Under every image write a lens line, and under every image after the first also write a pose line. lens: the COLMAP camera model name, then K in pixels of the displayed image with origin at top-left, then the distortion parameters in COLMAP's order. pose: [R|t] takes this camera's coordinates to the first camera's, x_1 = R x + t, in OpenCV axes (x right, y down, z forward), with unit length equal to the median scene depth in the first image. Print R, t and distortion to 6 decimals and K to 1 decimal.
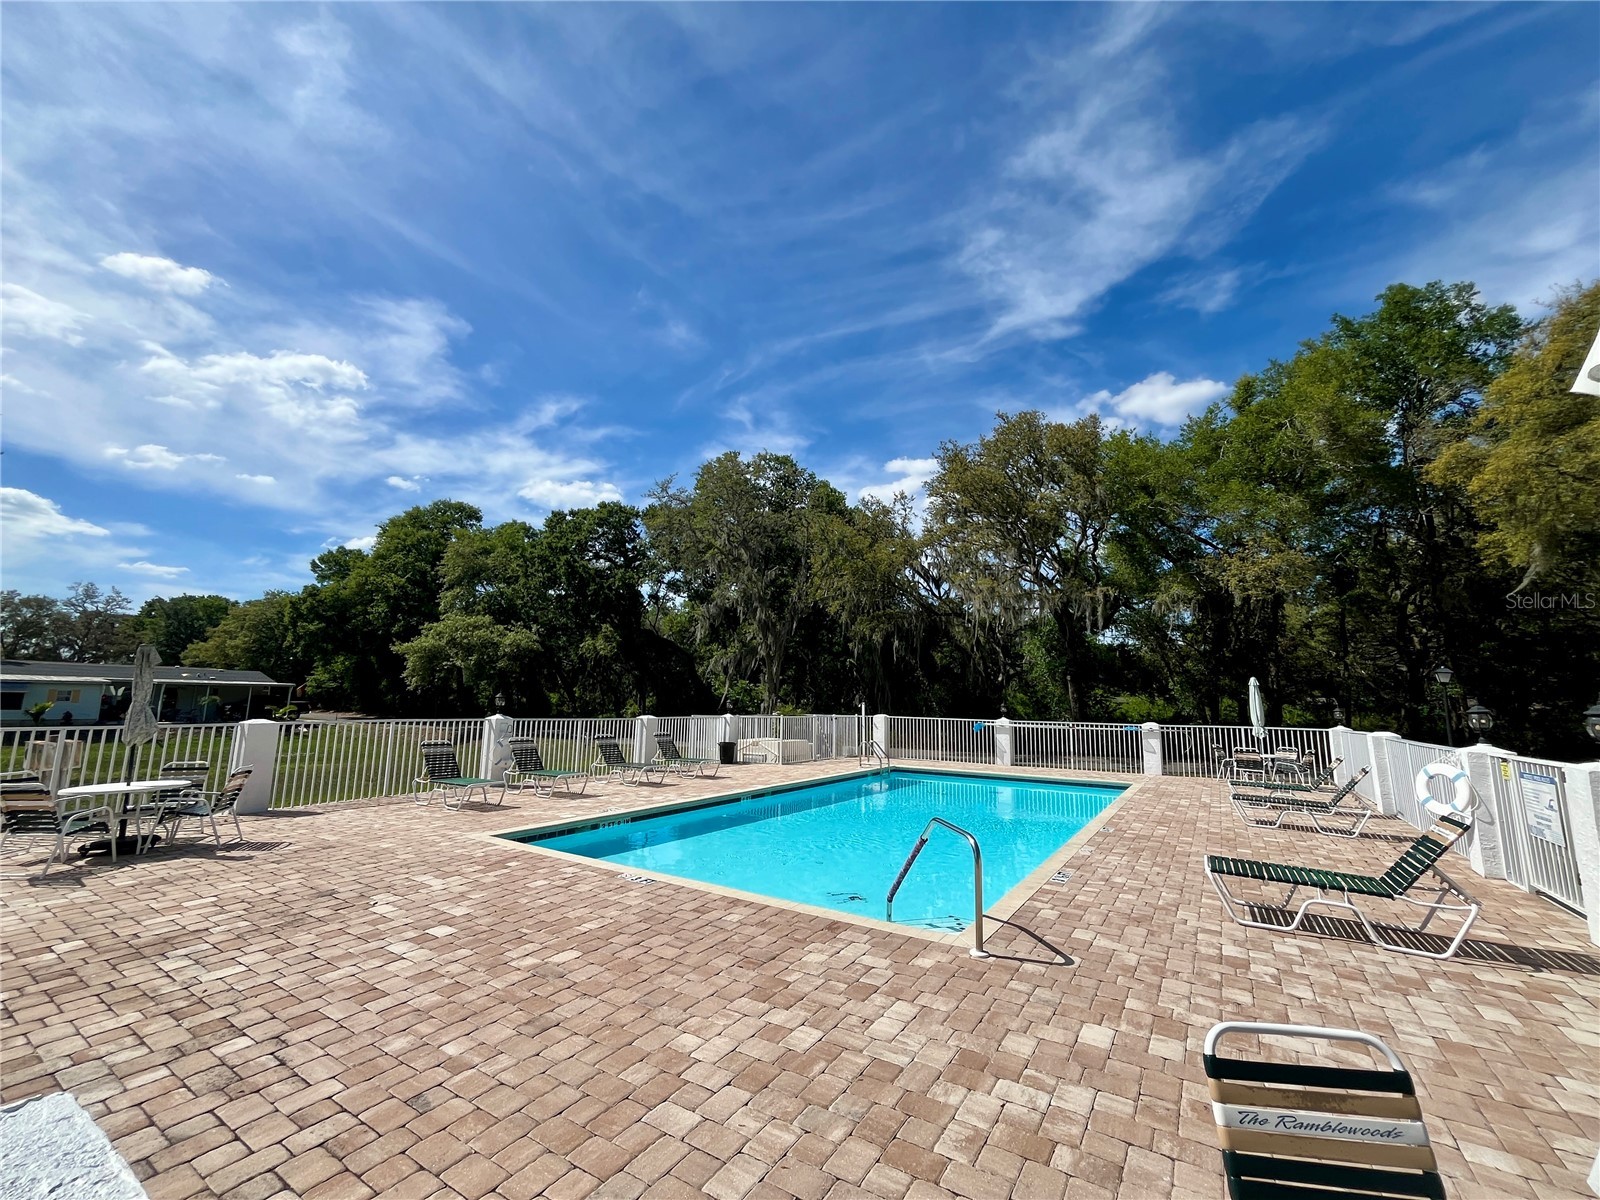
lens RADIAL K [[647.5, 0, 794.5], [0, 647.5, 602.6], [0, 0, 1]] dist [-0.002747, -0.000472]
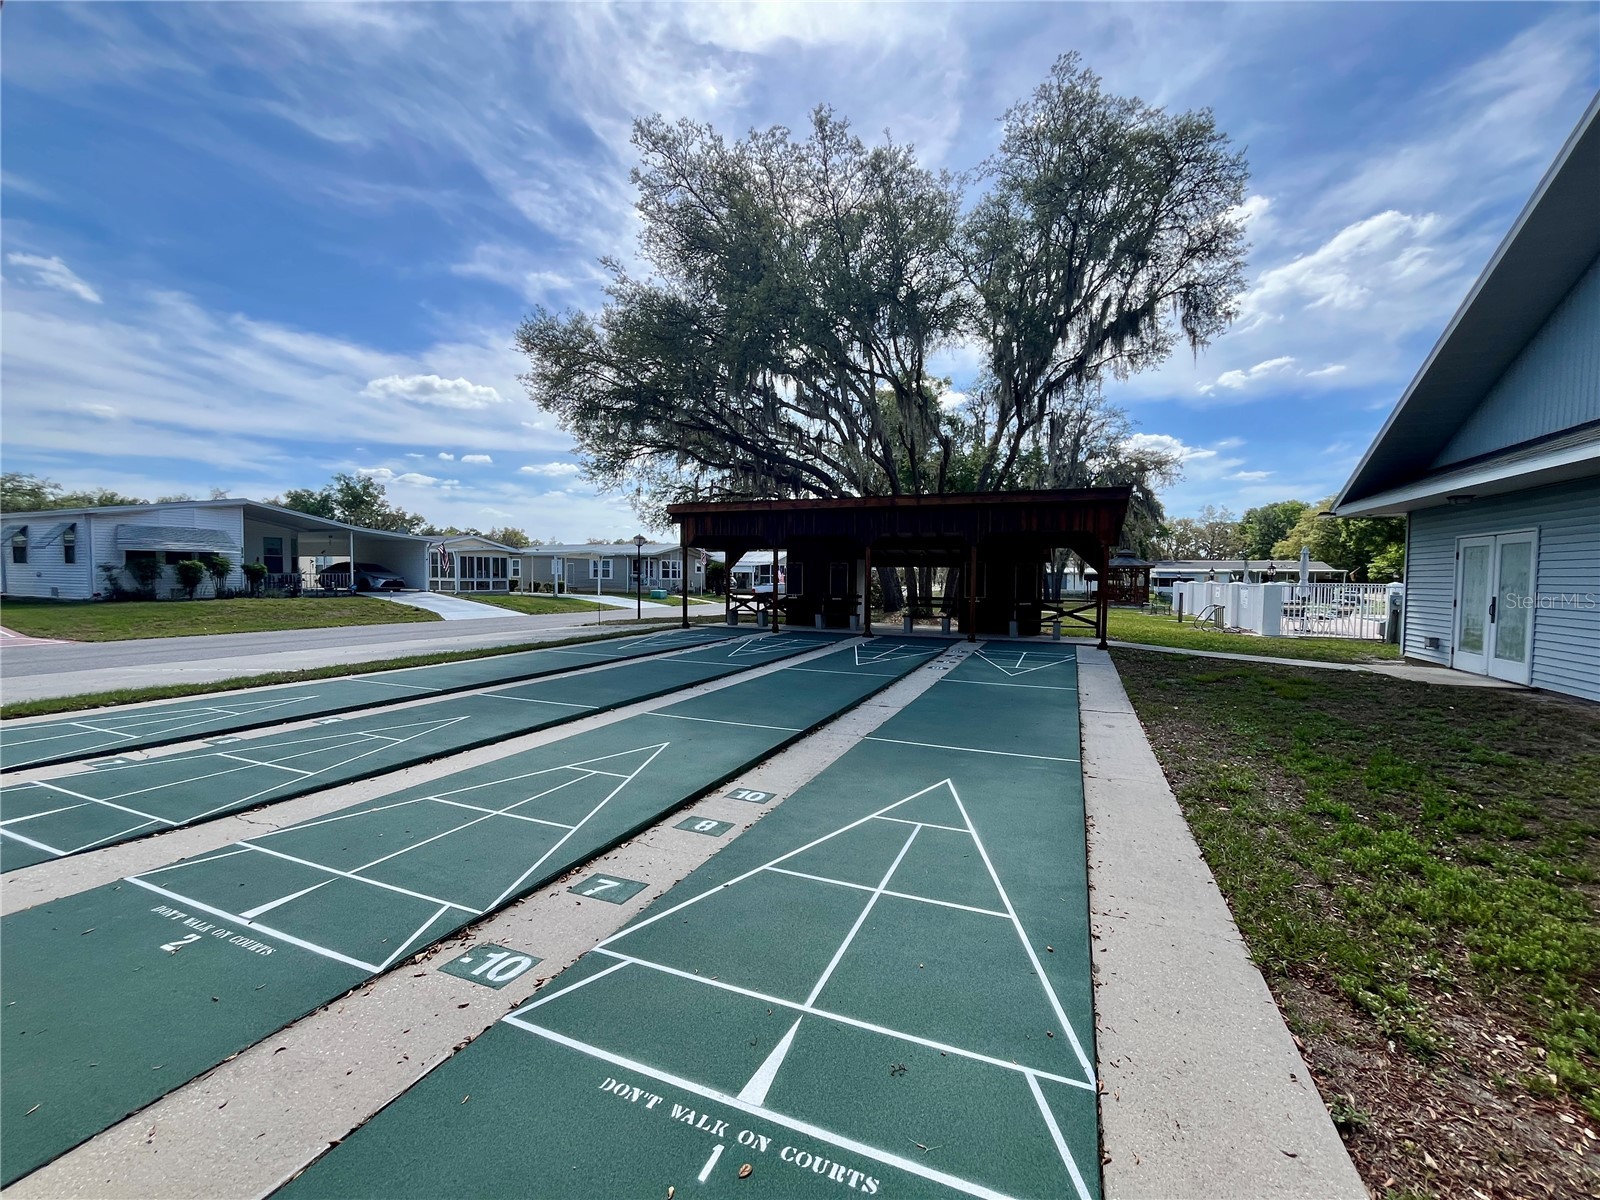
lens RADIAL K [[647.5, 0, 796.8], [0, 647.5, 611.4], [0, 0, 1]] dist [-0.002747, -0.000472]
pose [[0.171558, 0.040423, -0.984344, 0.217221], [0.144358, 0.987342, 0.065706, -0.026218], [0.974540, -0.153370, 0.163551, -0.208715]]
